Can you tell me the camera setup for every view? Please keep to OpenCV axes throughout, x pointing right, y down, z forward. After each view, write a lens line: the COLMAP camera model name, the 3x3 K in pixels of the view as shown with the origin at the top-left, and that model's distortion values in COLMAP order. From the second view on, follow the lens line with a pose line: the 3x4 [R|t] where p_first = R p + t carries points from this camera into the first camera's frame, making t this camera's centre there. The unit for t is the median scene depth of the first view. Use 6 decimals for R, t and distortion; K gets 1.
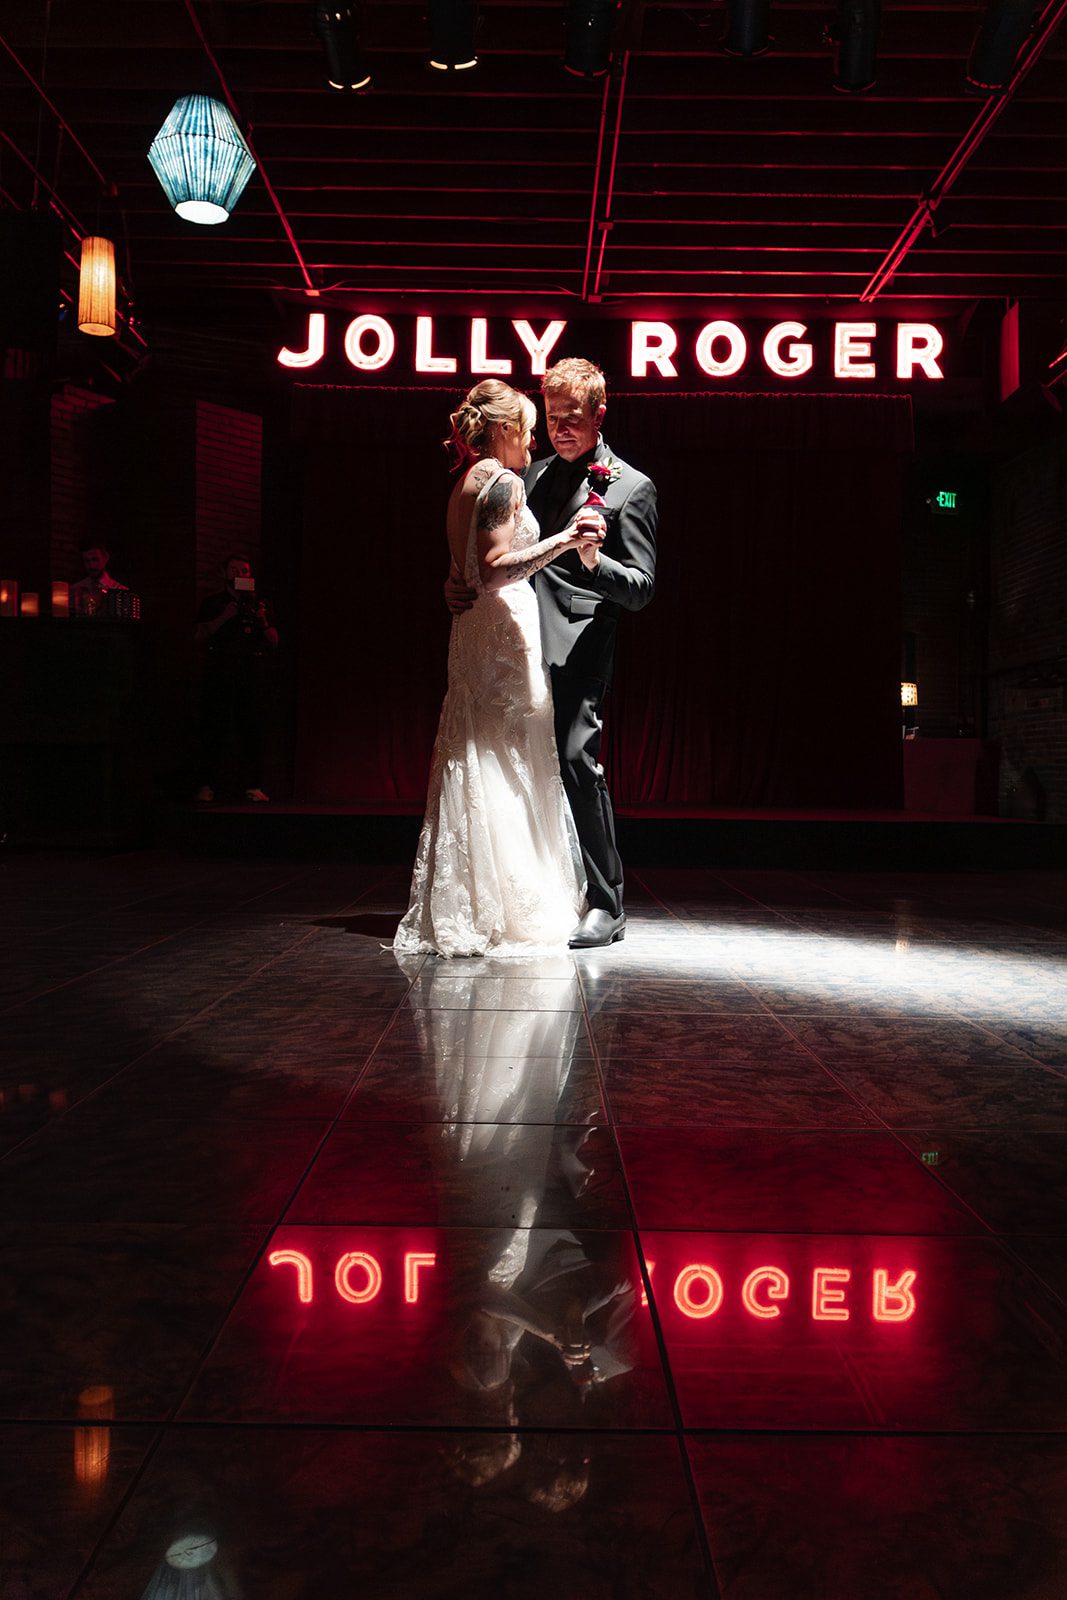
lens RADIAL K [[1272.9, 0, 533.5], [0, 1272.9, 800.0], [0, 0, 1]] dist [0.010471, 0.006337]
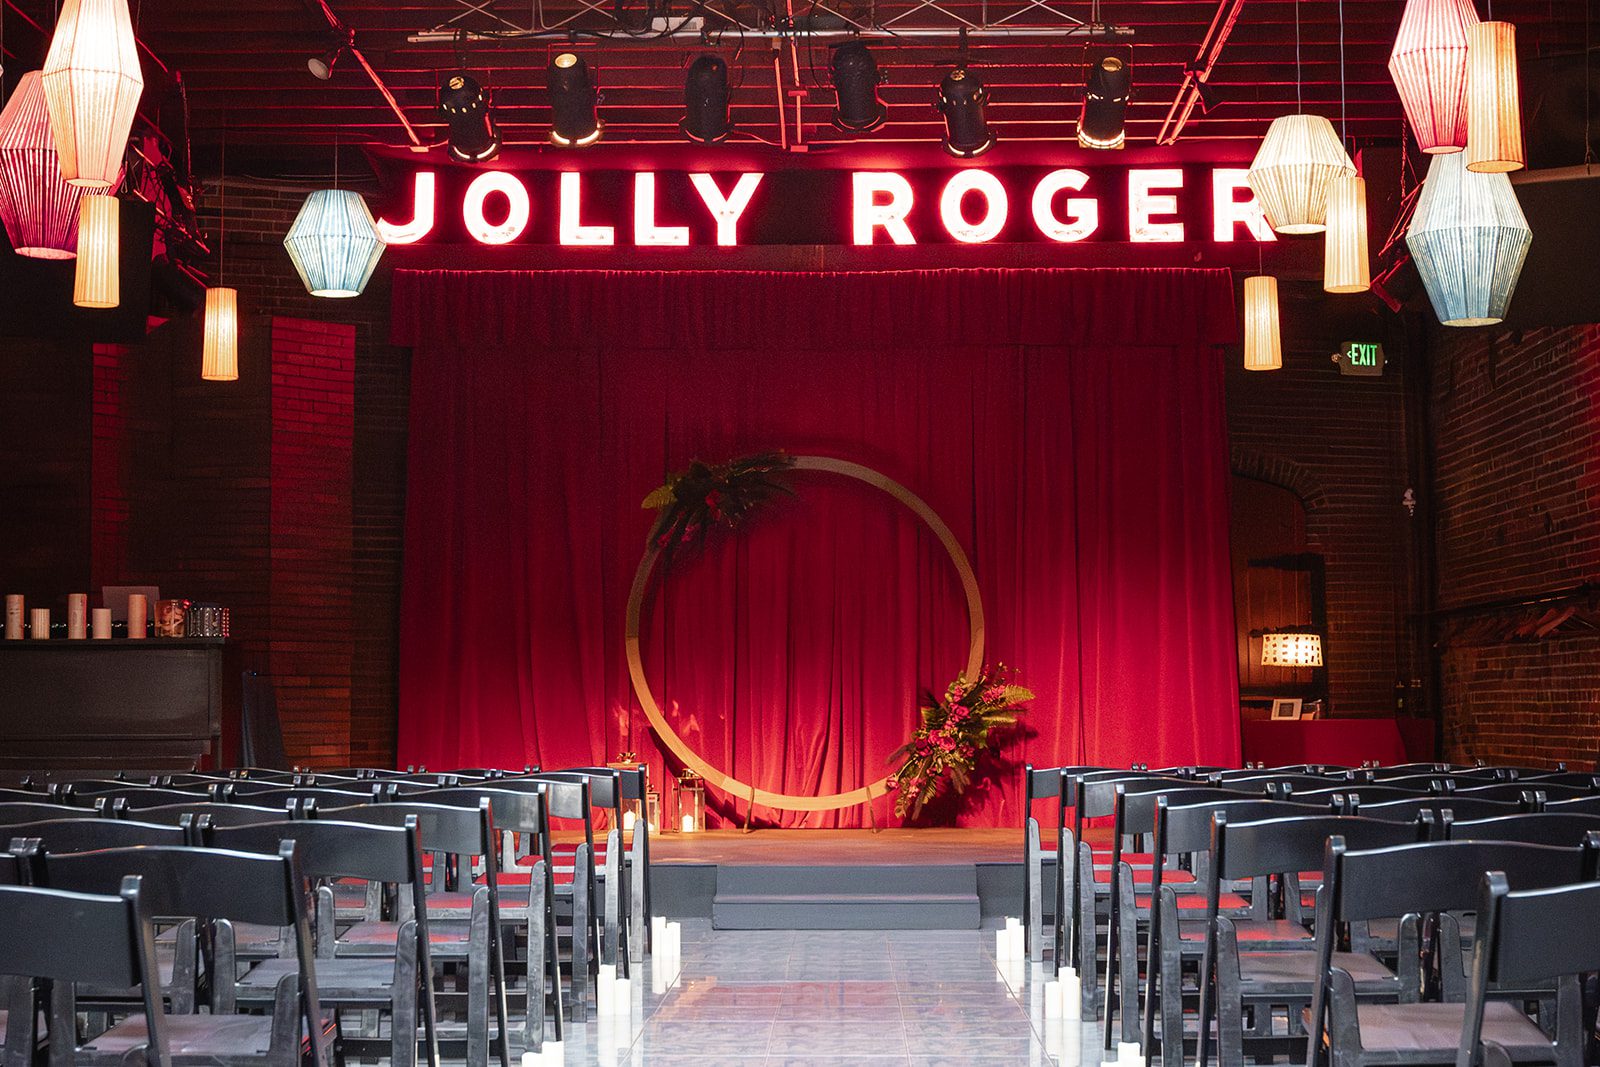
lens RADIAL K [[2532.7, 0, 800.0], [0, 2532.7, 533.5], [0, 0, 1]] dist [-0.036764, -0.037152]
pose [[0.999751, -0.020532, -0.008709, 0.055810], [0.019558, 0.994786, -0.100089, -0.022706], [0.010718, 0.099894, 0.994940, -0.433801]]
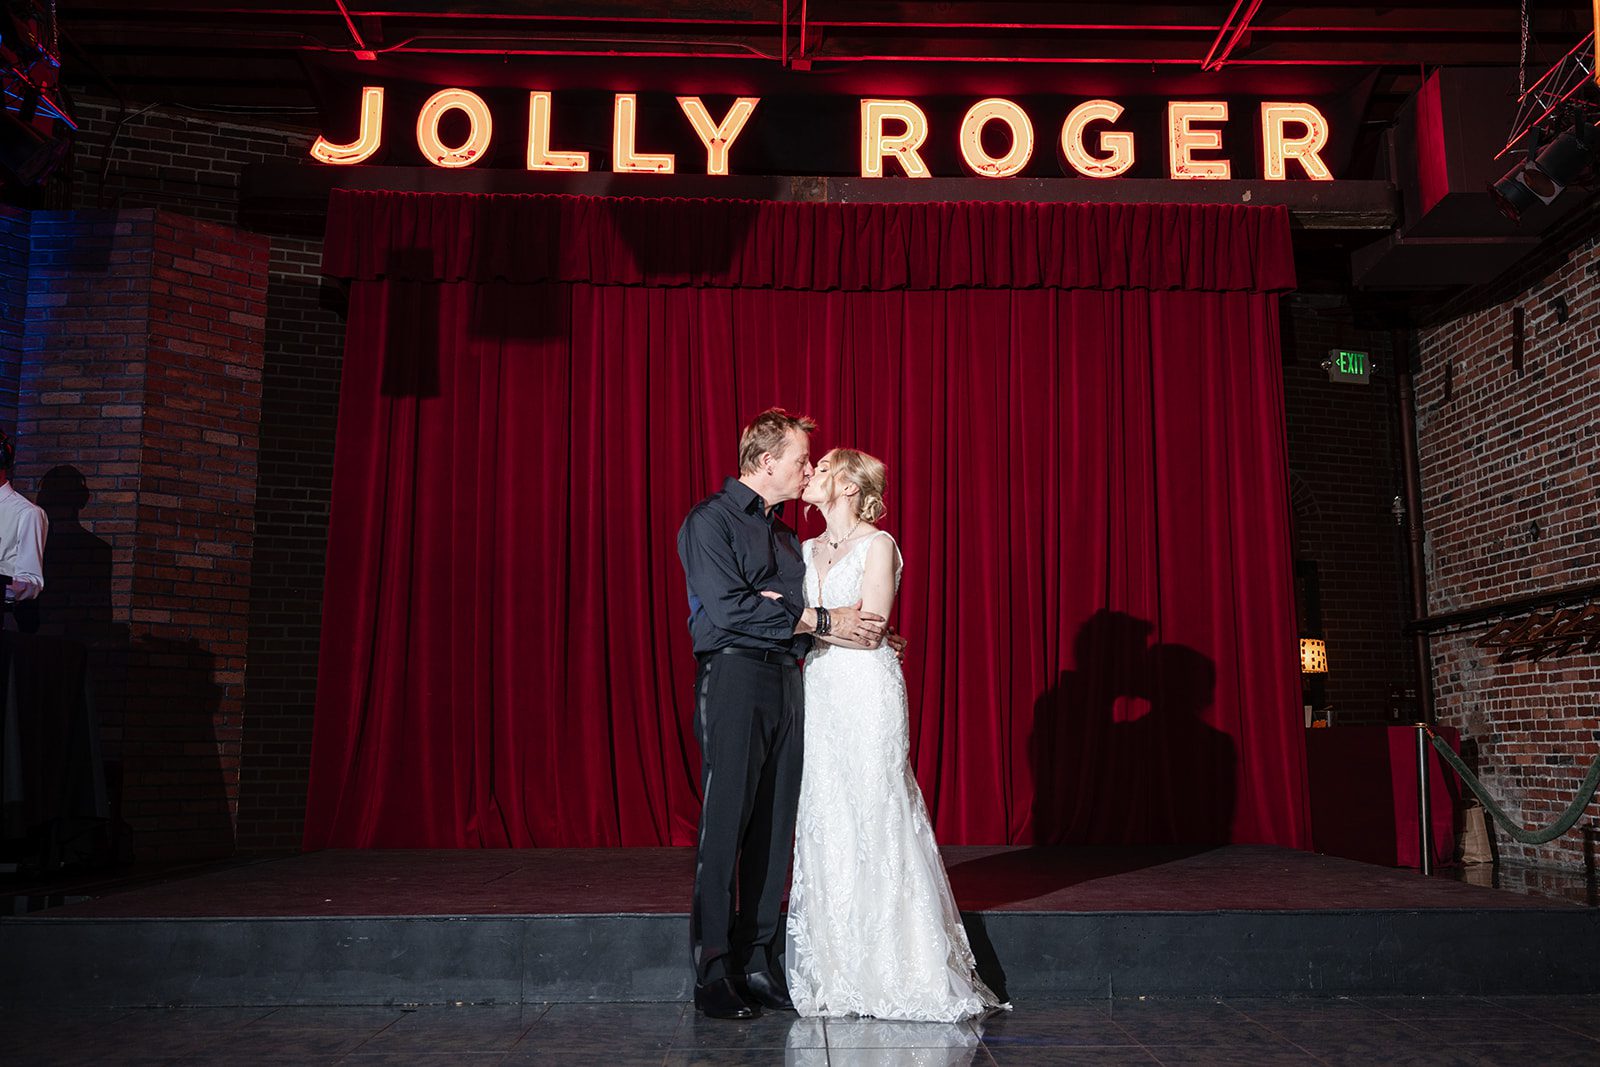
lens RADIAL K [[1678.2, 0, 842.8], [0, 1678.2, 532.0], [0, 0, 1]] dist [-0.007531, -0.016074]
pose [[0.998598, -0.010977, 0.051788, 0.021672], [0.019420, 0.986023, -0.165471, -0.013584], [-0.049248, 0.166244, 0.984854, 0.190058]]
